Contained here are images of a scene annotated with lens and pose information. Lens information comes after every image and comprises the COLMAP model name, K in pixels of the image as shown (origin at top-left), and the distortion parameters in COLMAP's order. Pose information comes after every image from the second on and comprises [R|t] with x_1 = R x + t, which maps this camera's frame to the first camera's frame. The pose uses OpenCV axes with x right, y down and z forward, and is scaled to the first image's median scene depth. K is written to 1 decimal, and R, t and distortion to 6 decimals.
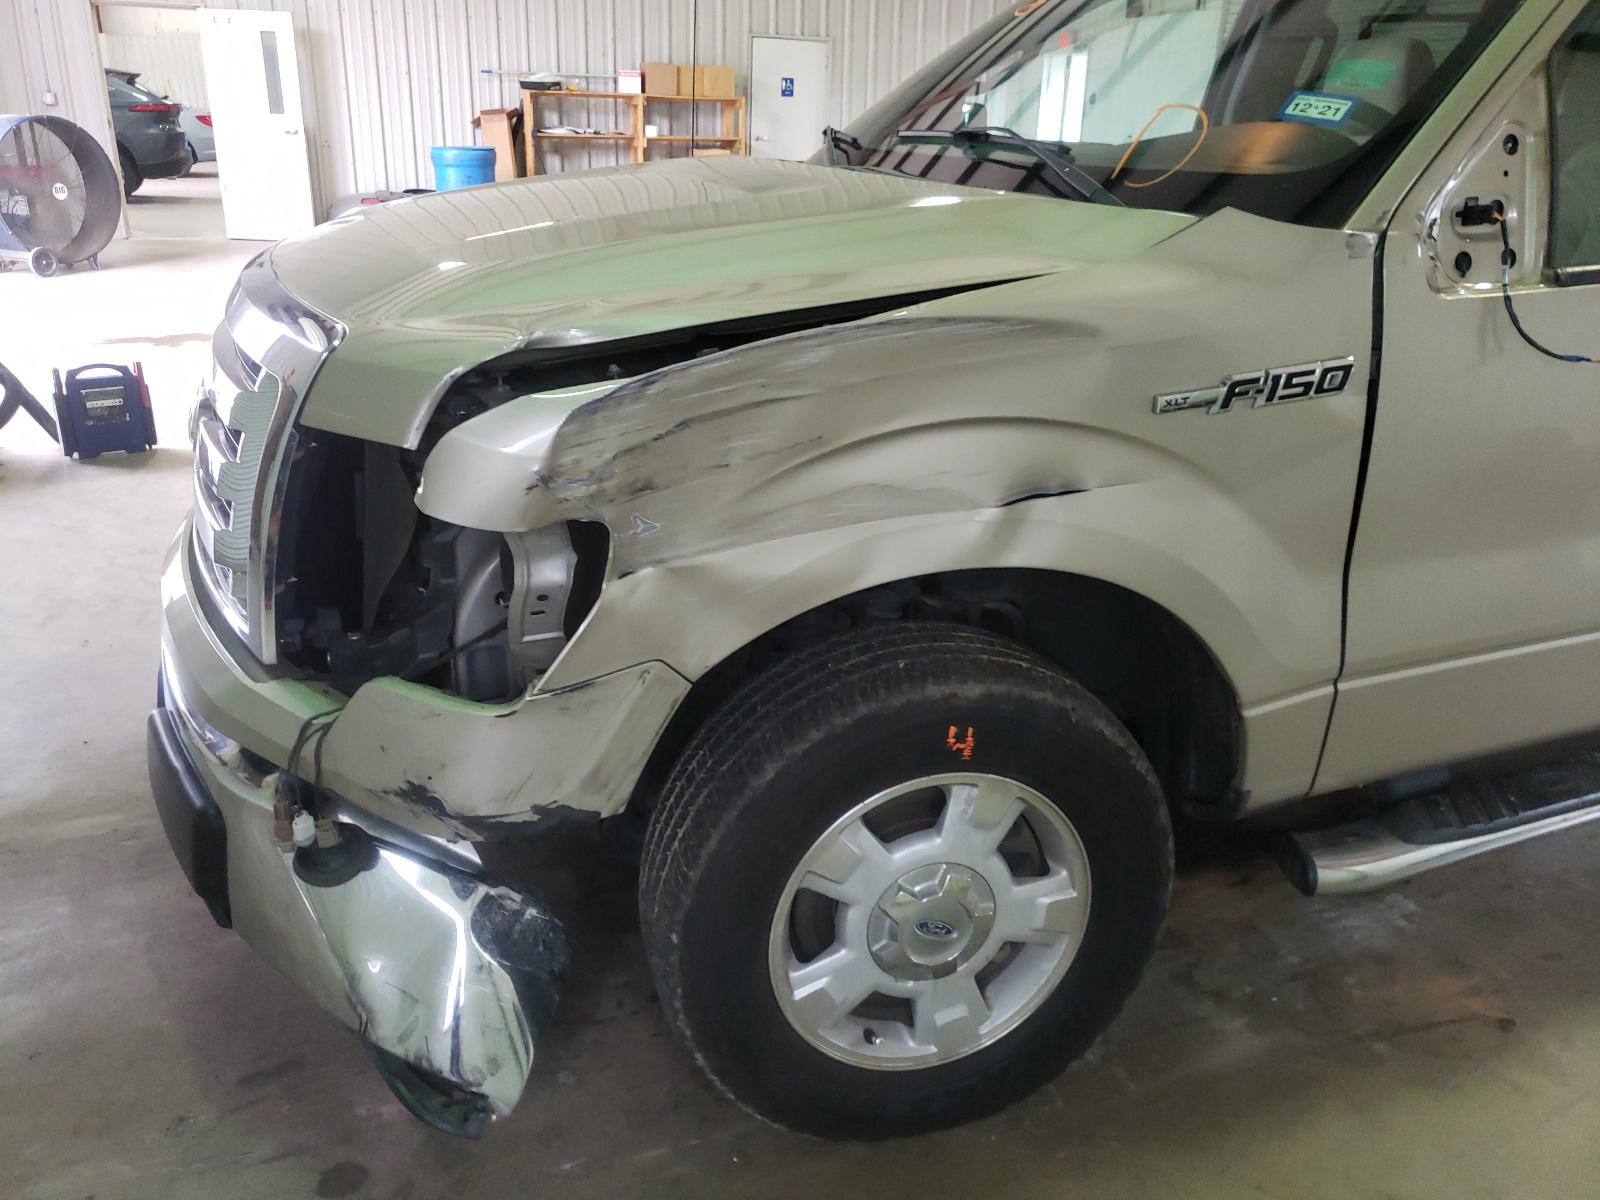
lens RADIAL K [[1257.6, 0, 822.4], [0, 1257.6, 568.2], [0, 0, 1]] dist [-0.050266, 0.087892]
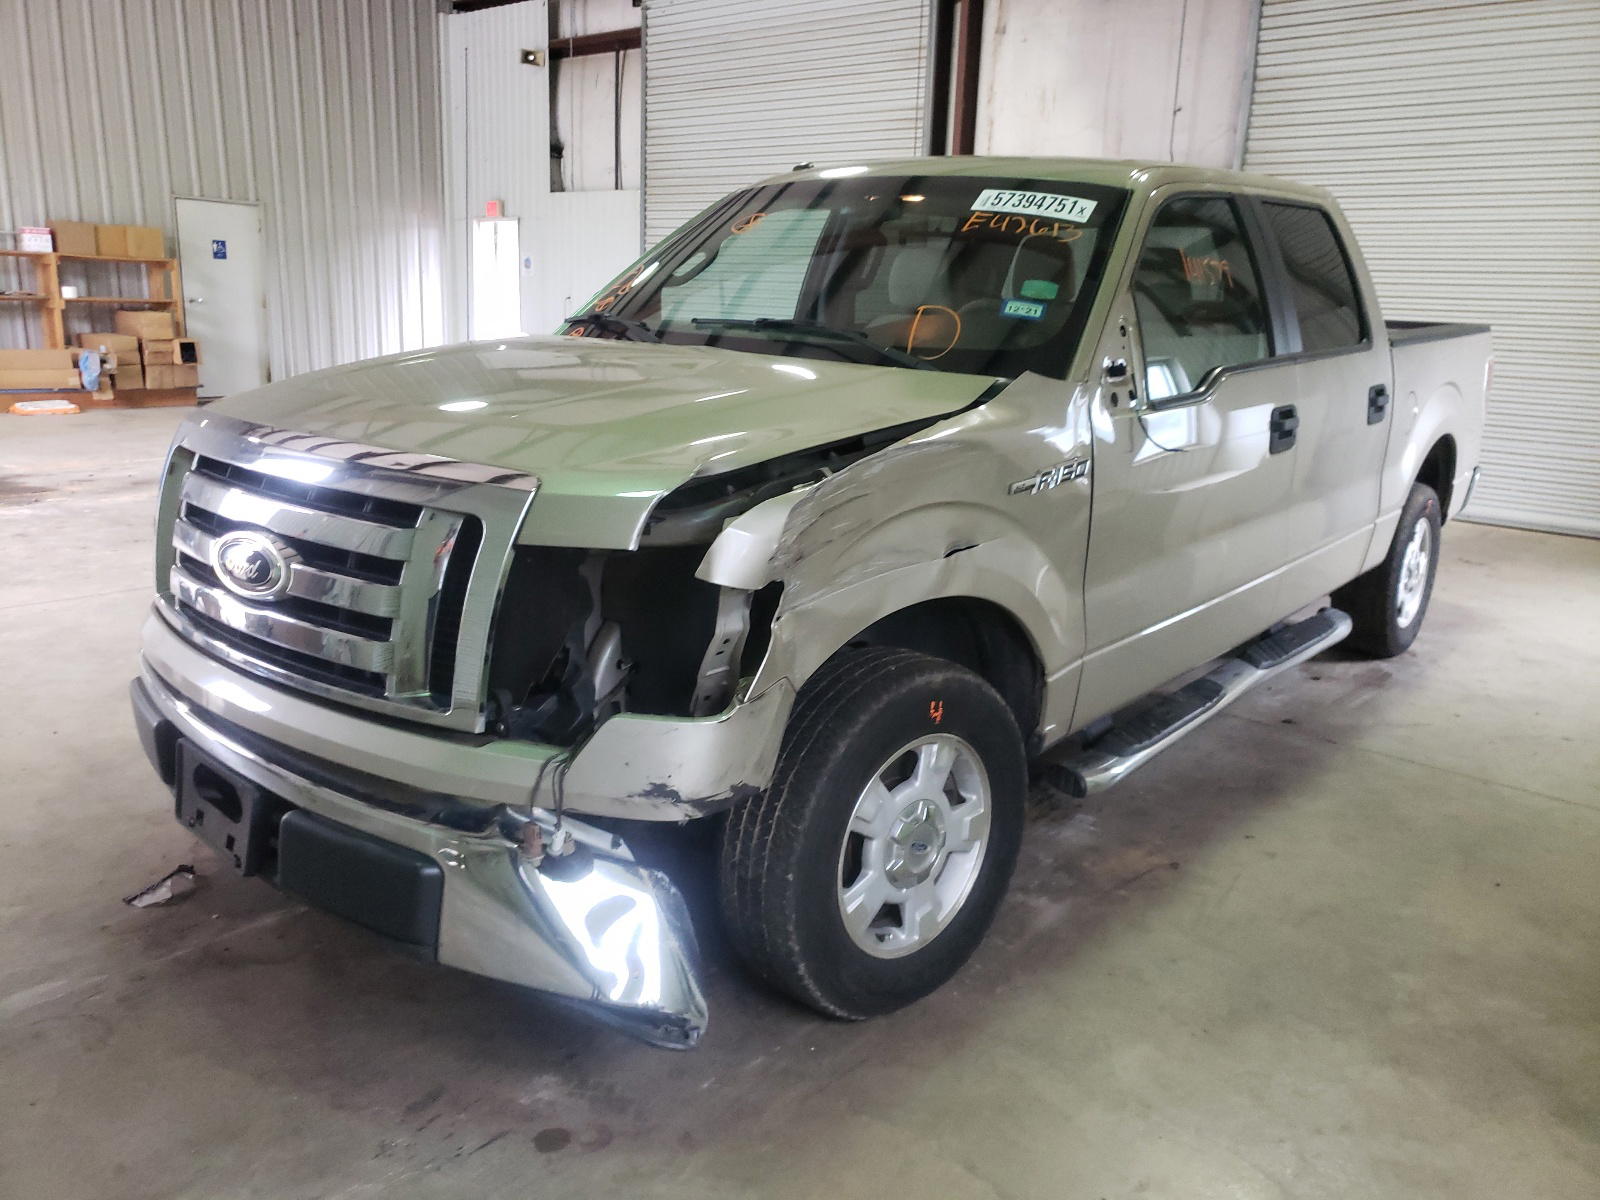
lens RADIAL K [[1257.6, 0, 822.4], [0, 1257.6, 568.2], [0, 0, 1]] dist [-0.050266, 0.087892]
pose [[0.880857, -0.096745, 0.463391, -0.653711], [0.148991, 0.985805, -0.077403, 0.057156], [-0.449325, 0.137222, 0.882767, -0.305353]]
